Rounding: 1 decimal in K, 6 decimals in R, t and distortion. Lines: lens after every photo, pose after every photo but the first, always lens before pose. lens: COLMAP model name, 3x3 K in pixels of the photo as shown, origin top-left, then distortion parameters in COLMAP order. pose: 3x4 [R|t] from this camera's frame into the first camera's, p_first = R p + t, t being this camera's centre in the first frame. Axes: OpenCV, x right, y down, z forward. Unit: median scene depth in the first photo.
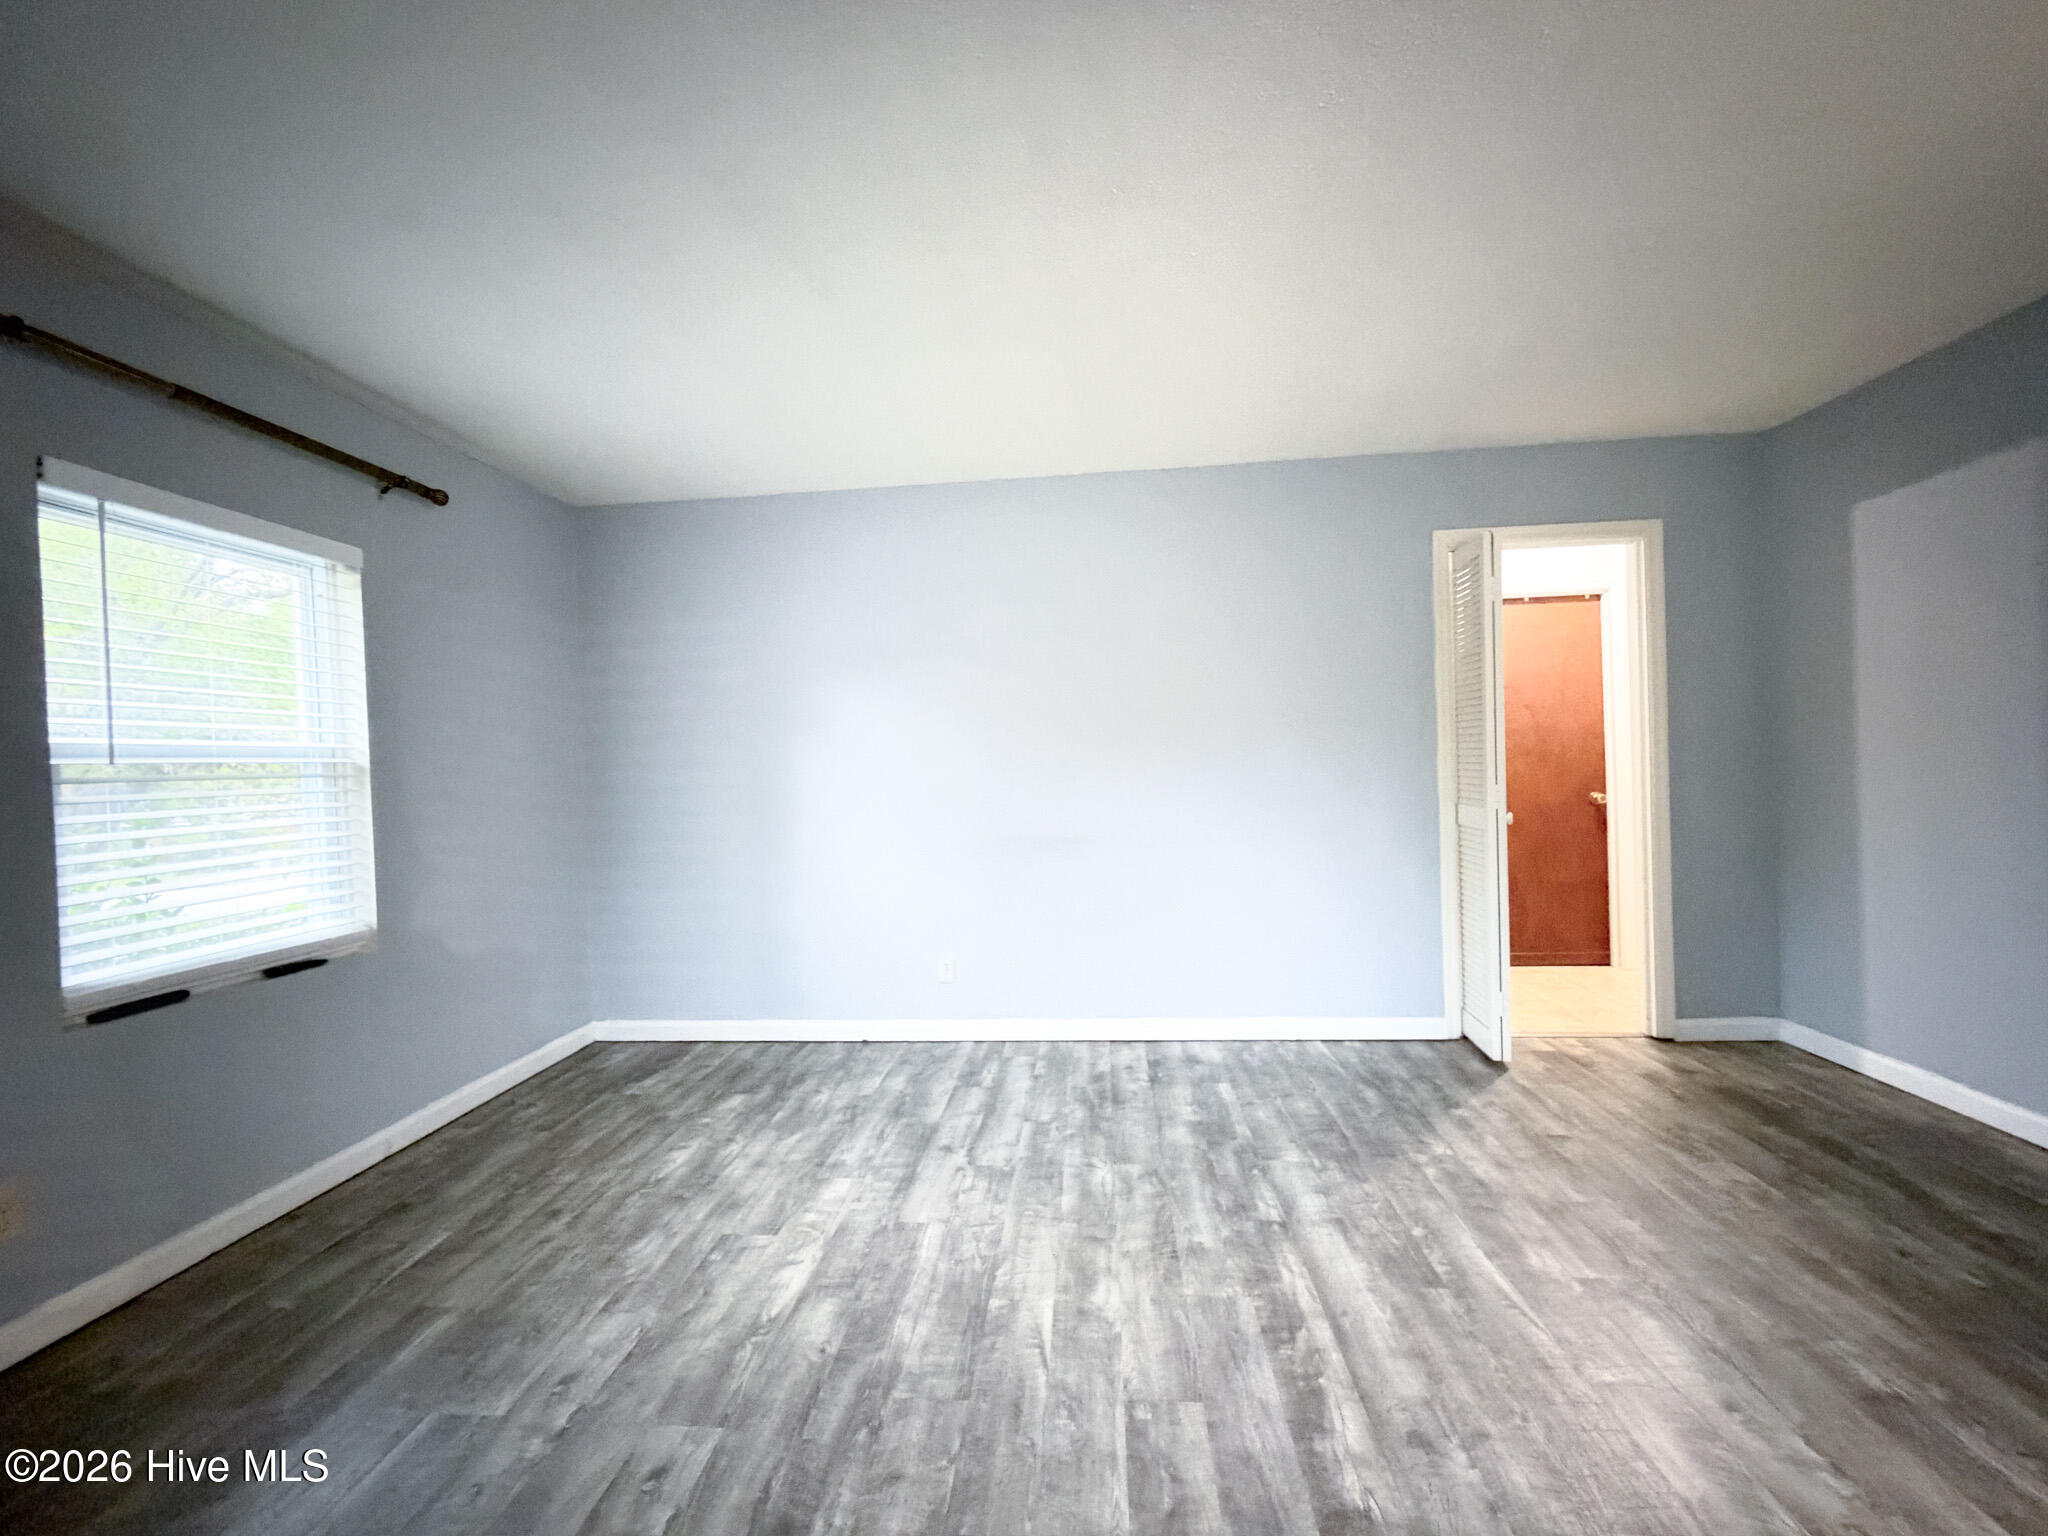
lens RADIAL K [[818.6, 0, 1022.2], [0, 818.6, 773.4], [0, 0, 1]] dist [-0.000343, 0.000227]
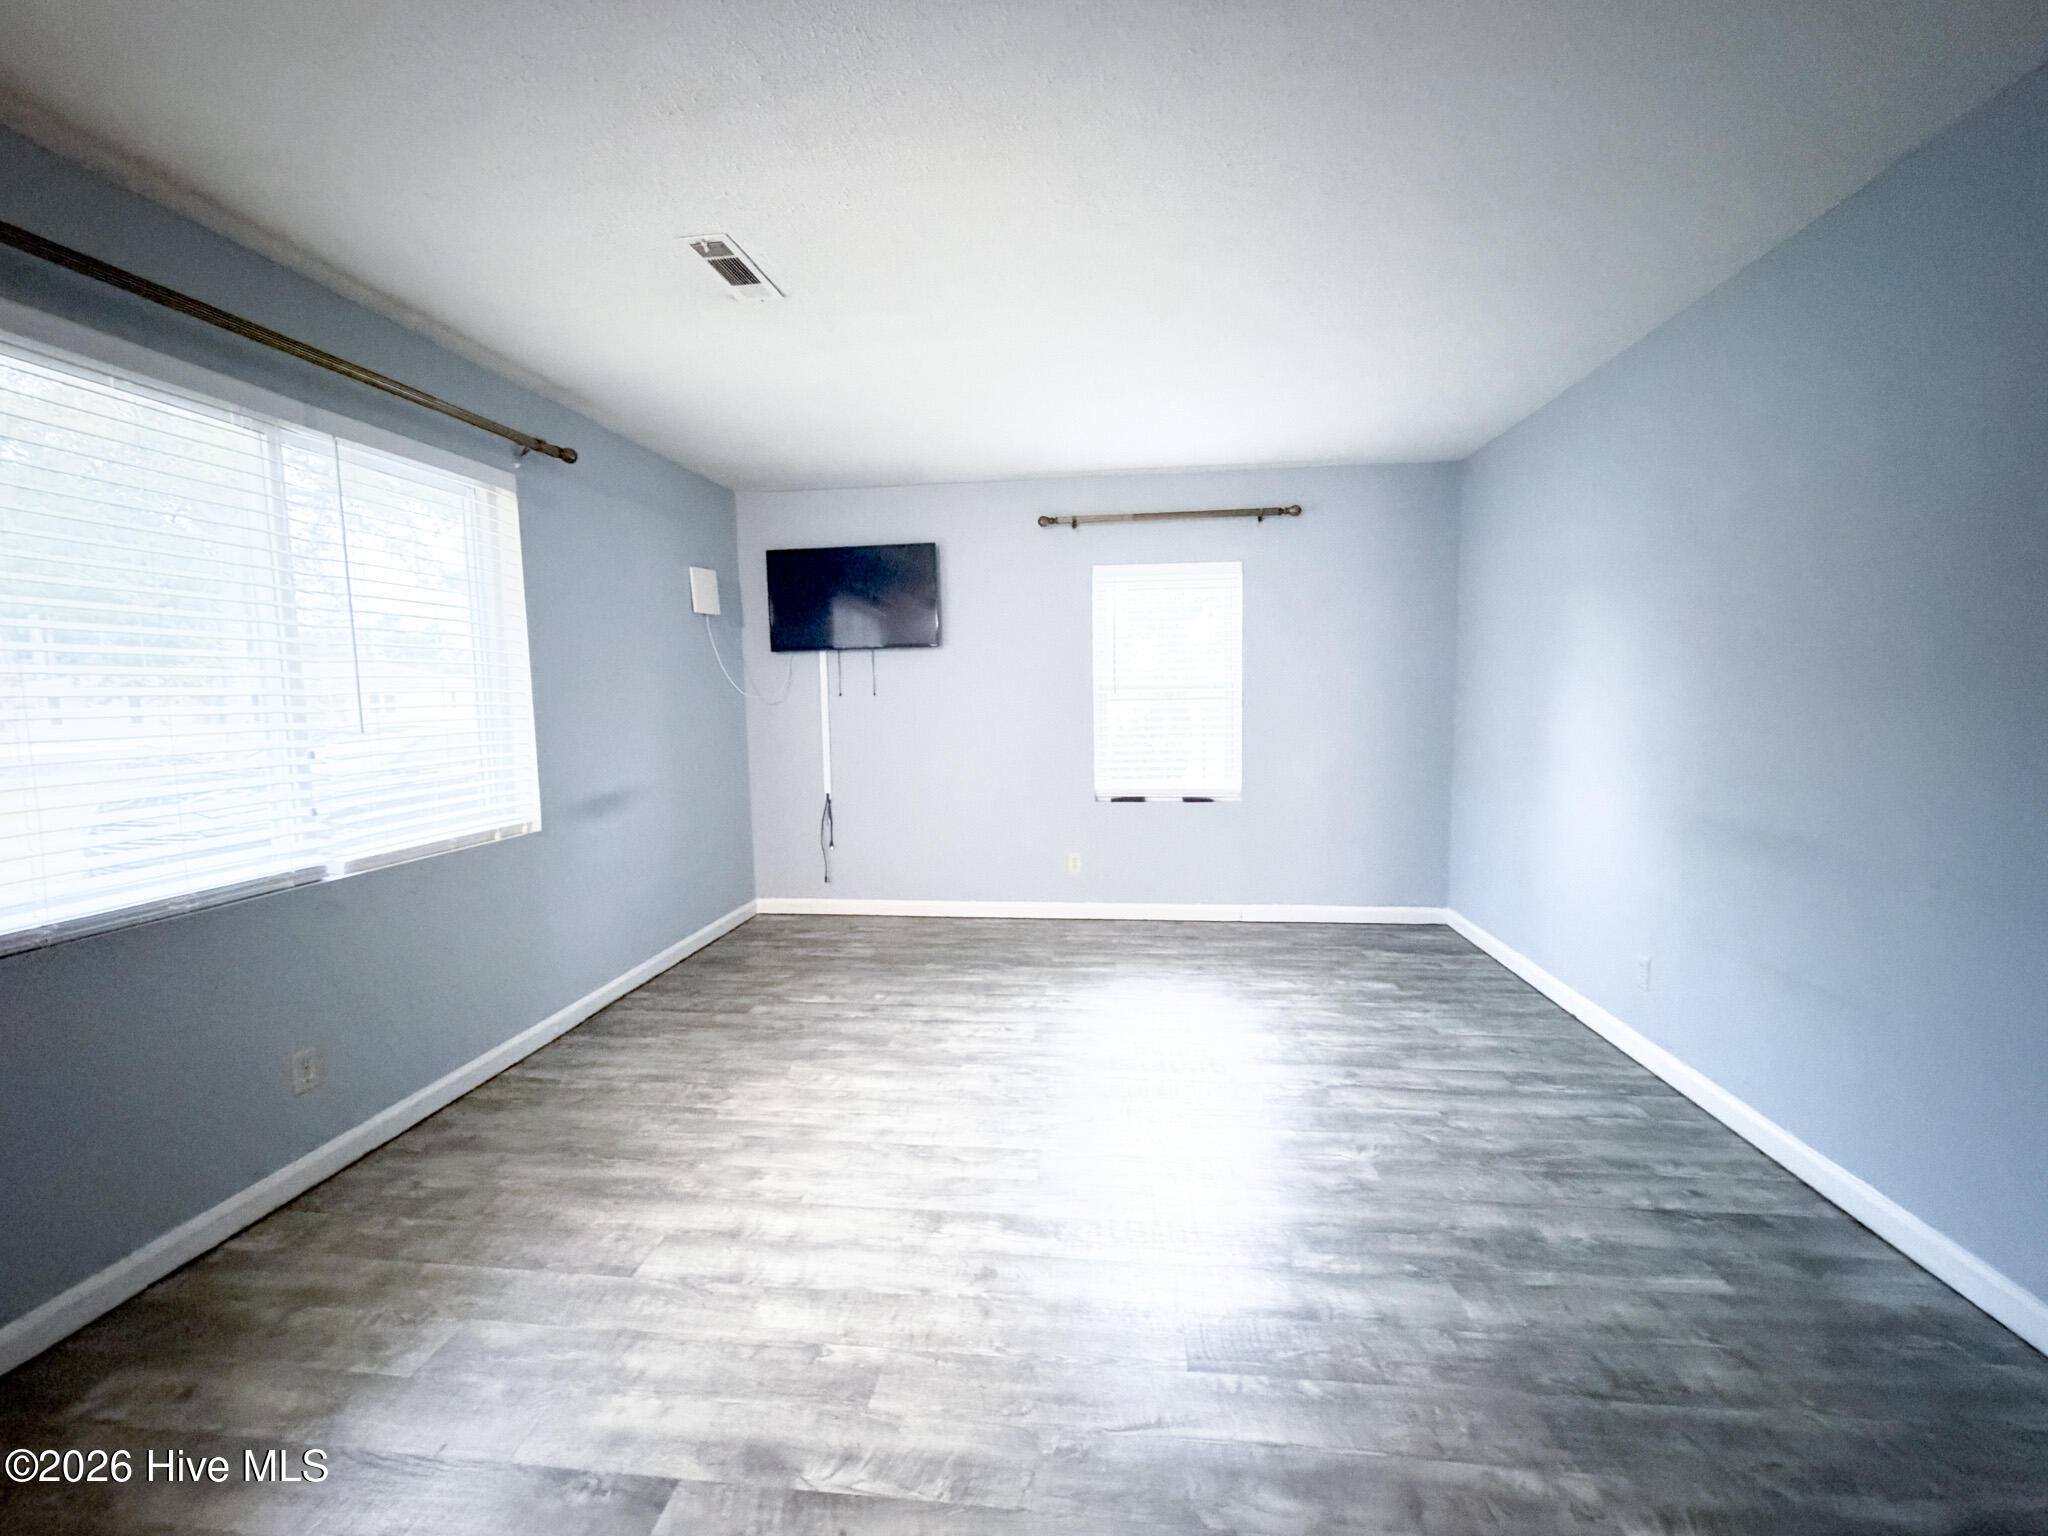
lens RADIAL K [[818.6, 0, 1023.6], [0, 818.6, 764.7], [0, 0, 1]] dist [-0.000343, 0.000227]
pose [[-0.030338, 0.118430, -0.992499, 0.821966], [0.006903, 0.992957, 0.118273, -0.058076], [0.999516, -0.003263, -0.030942, 0.548378]]
